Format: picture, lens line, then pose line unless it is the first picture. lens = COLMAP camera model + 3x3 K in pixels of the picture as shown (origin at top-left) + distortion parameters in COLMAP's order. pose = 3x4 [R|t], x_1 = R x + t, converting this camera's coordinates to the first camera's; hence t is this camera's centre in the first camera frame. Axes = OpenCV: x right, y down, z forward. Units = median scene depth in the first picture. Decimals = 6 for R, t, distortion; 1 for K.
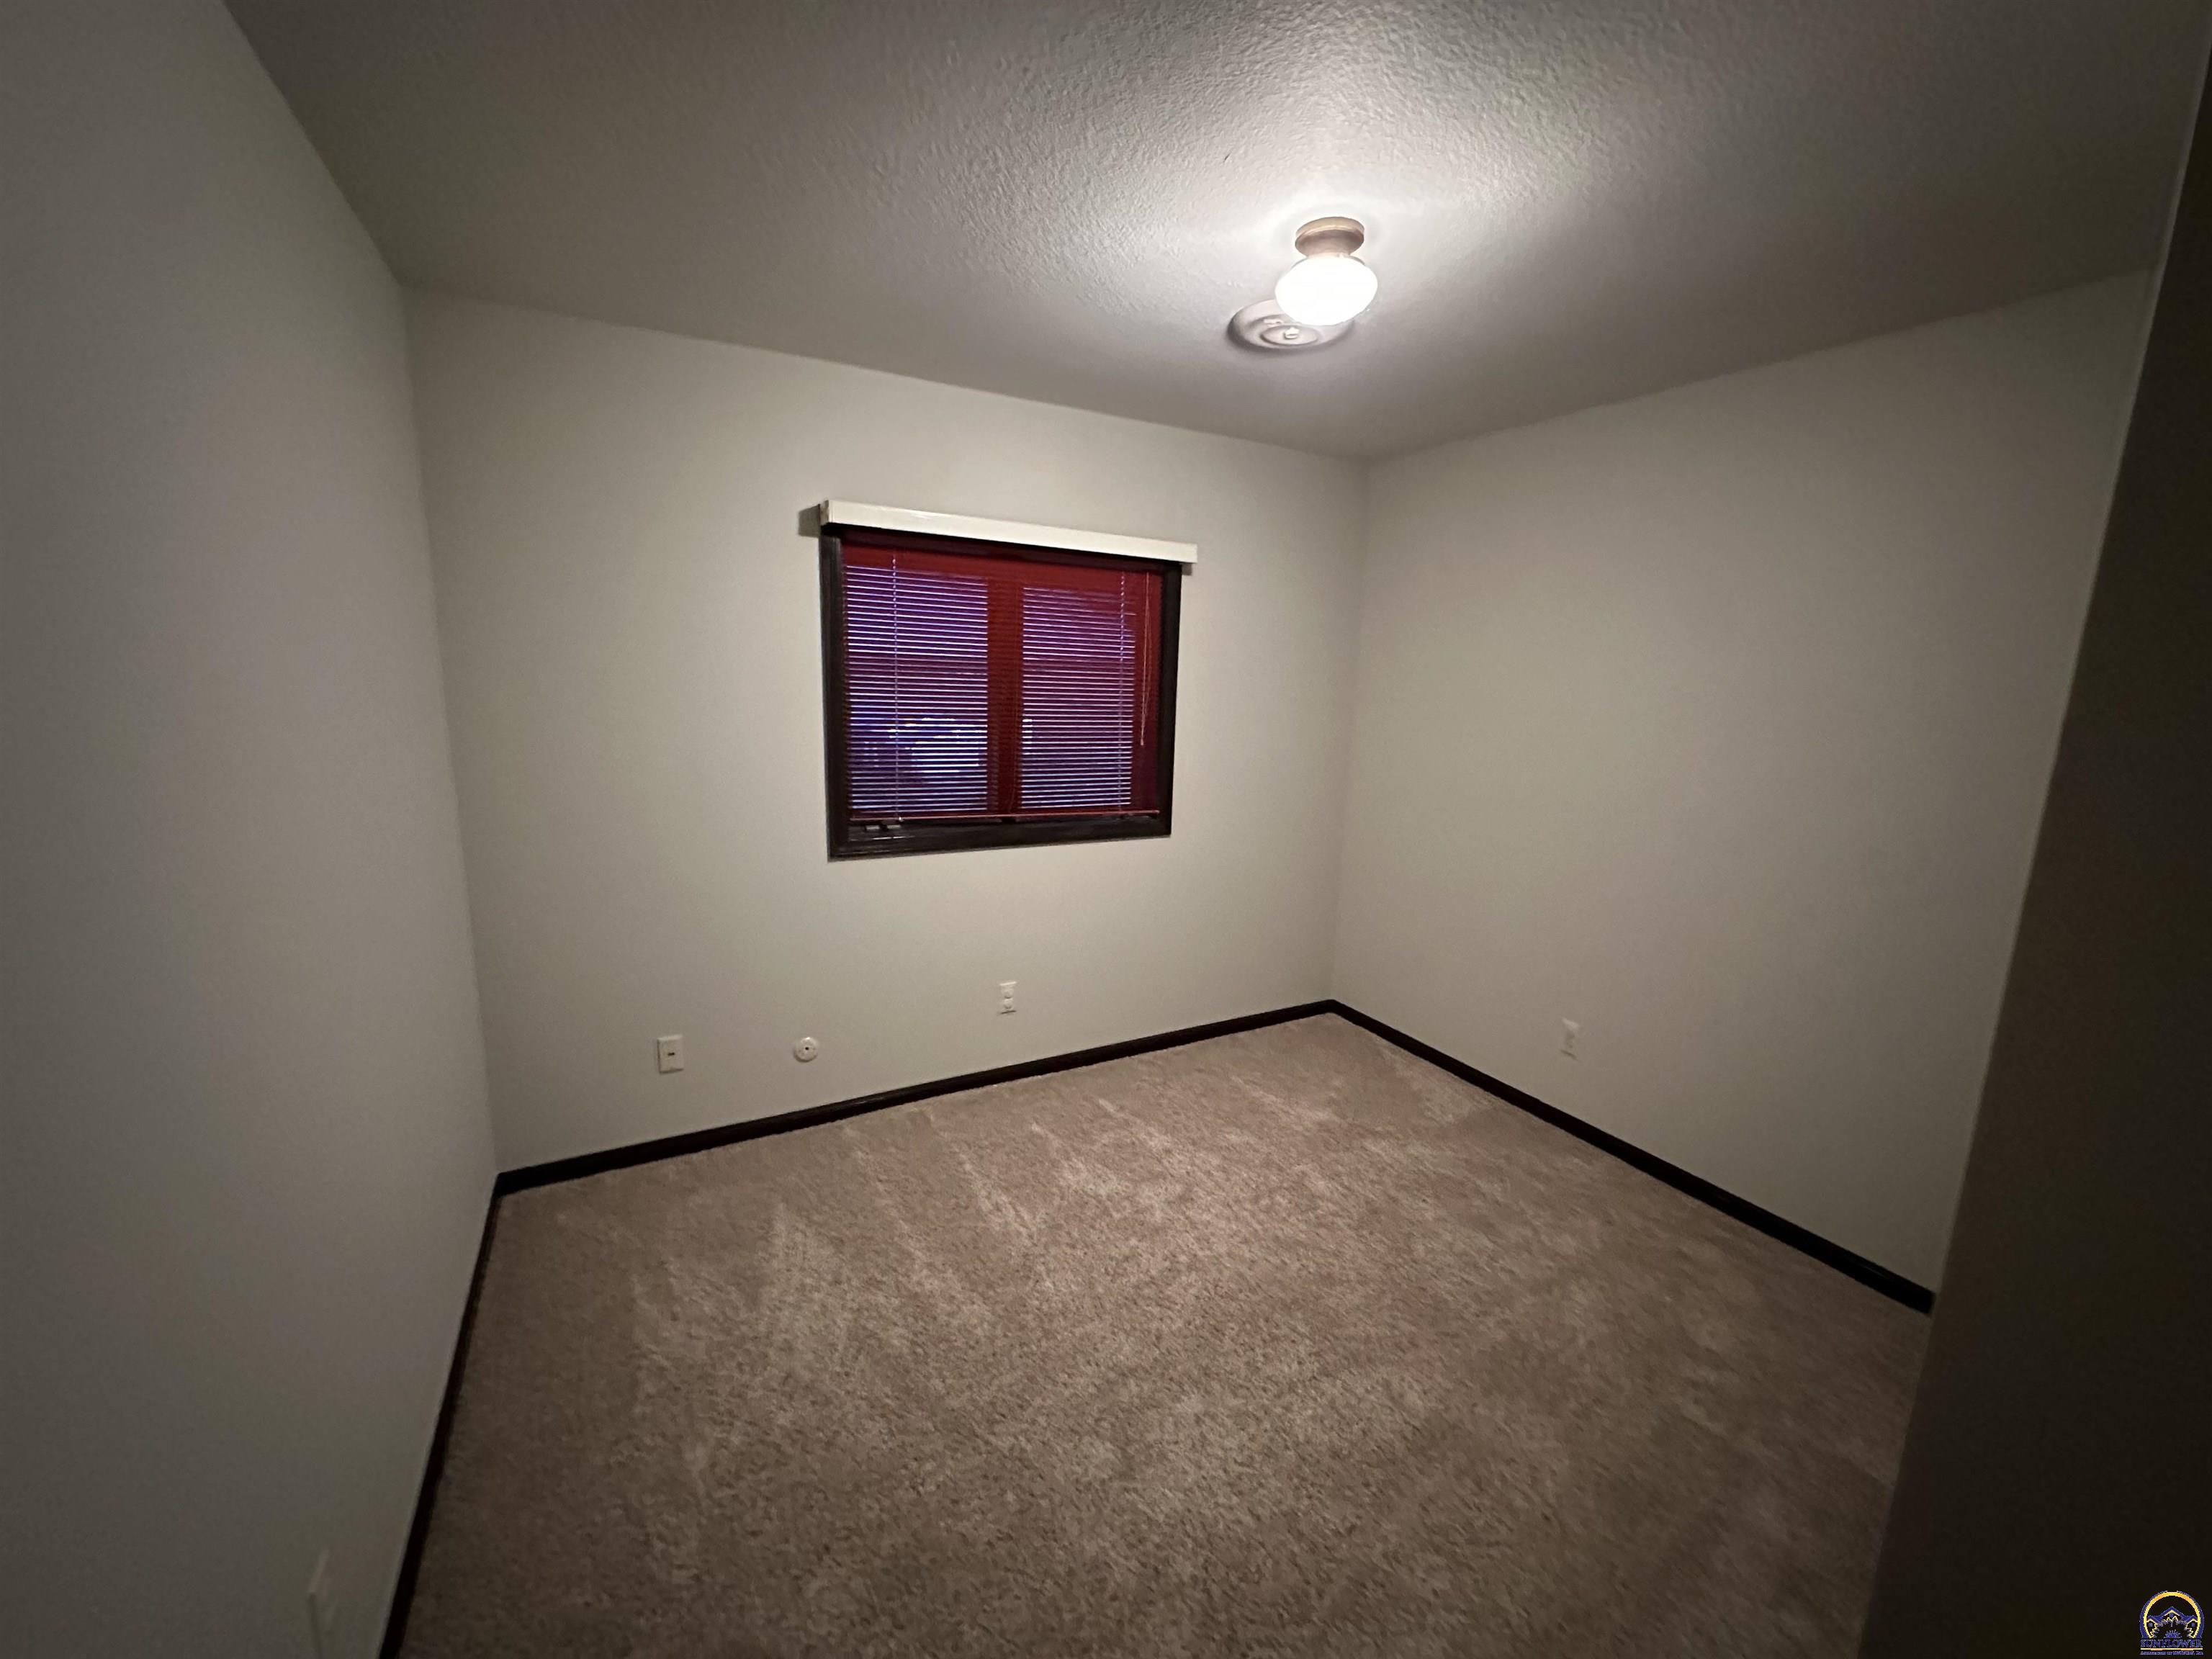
lens RADIAL K [[878.6, 0, 1107.1], [0, 878.6, 831.3], [0, 0, 1]] dist [-0.004951, 0.000492]
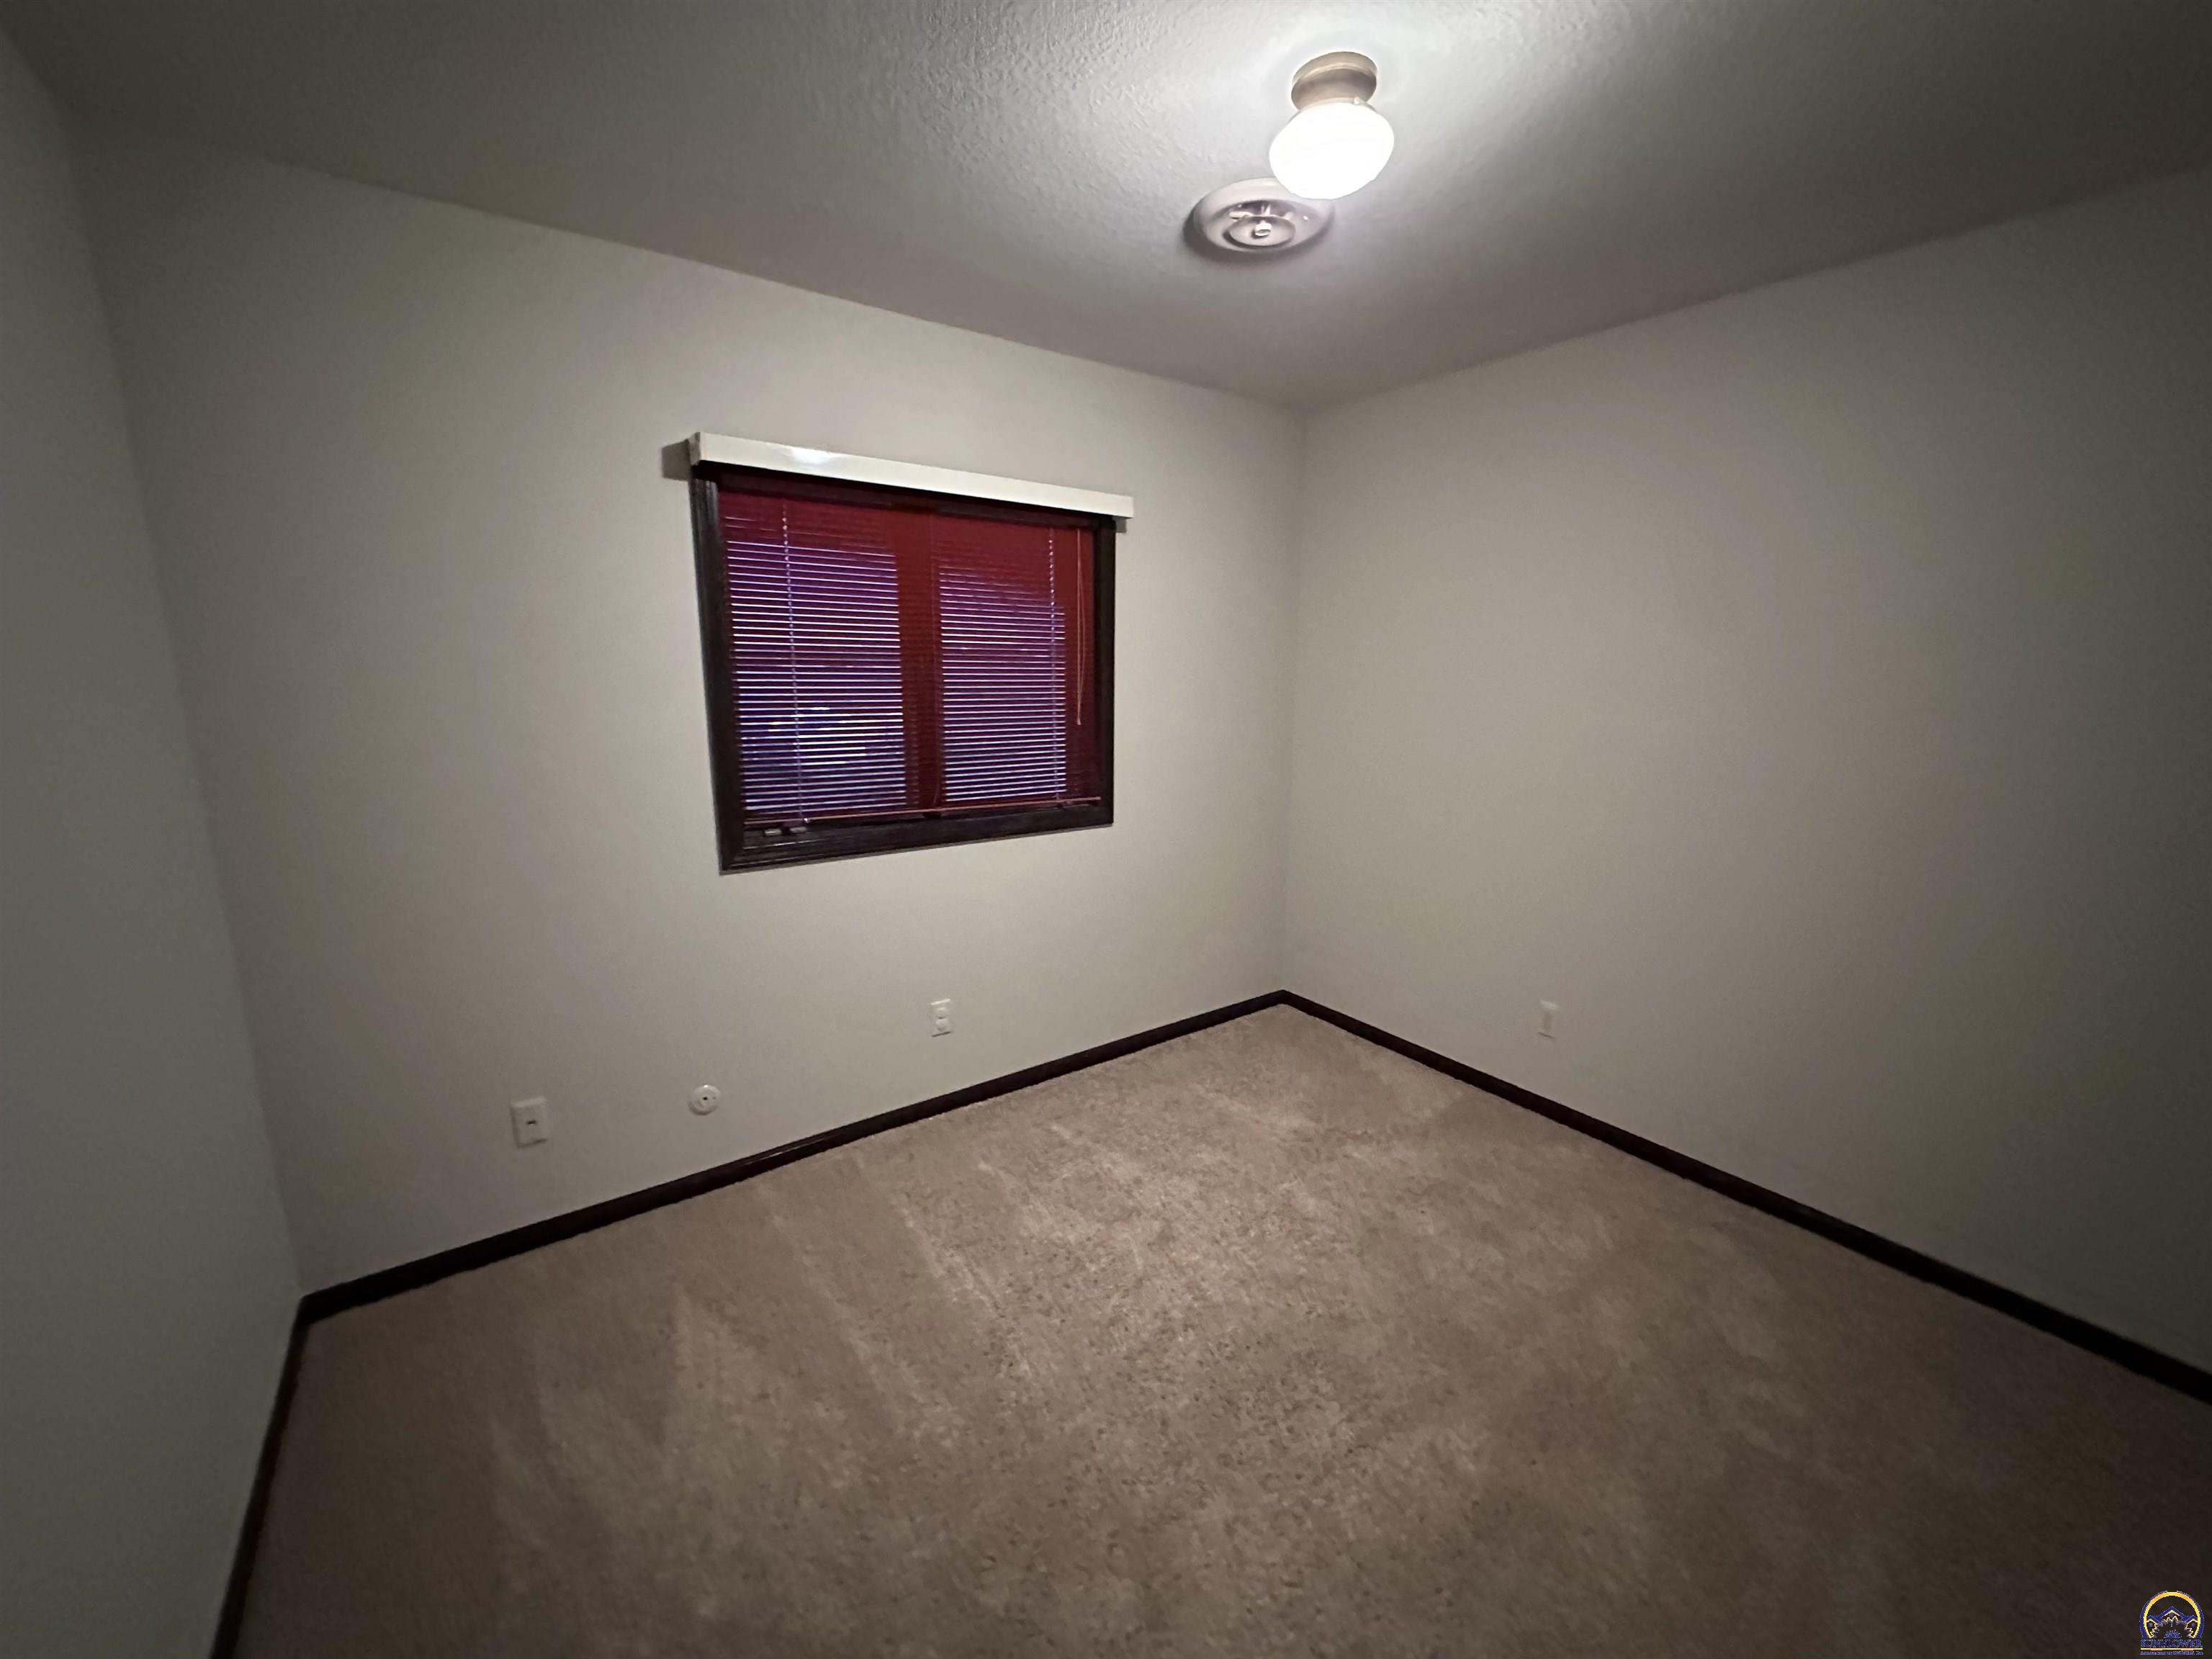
lens RADIAL K [[878.6, 0, 1107.1], [0, 878.6, 831.3], [0, 0, 1]] dist [-0.004951, 0.000492]
pose [[0.991776, -0.046441, 0.119264, -0.056075], [0.044606, 0.998842, 0.018016, -0.006067], [-0.119963, -0.012548, 0.992699, 0.141995]]
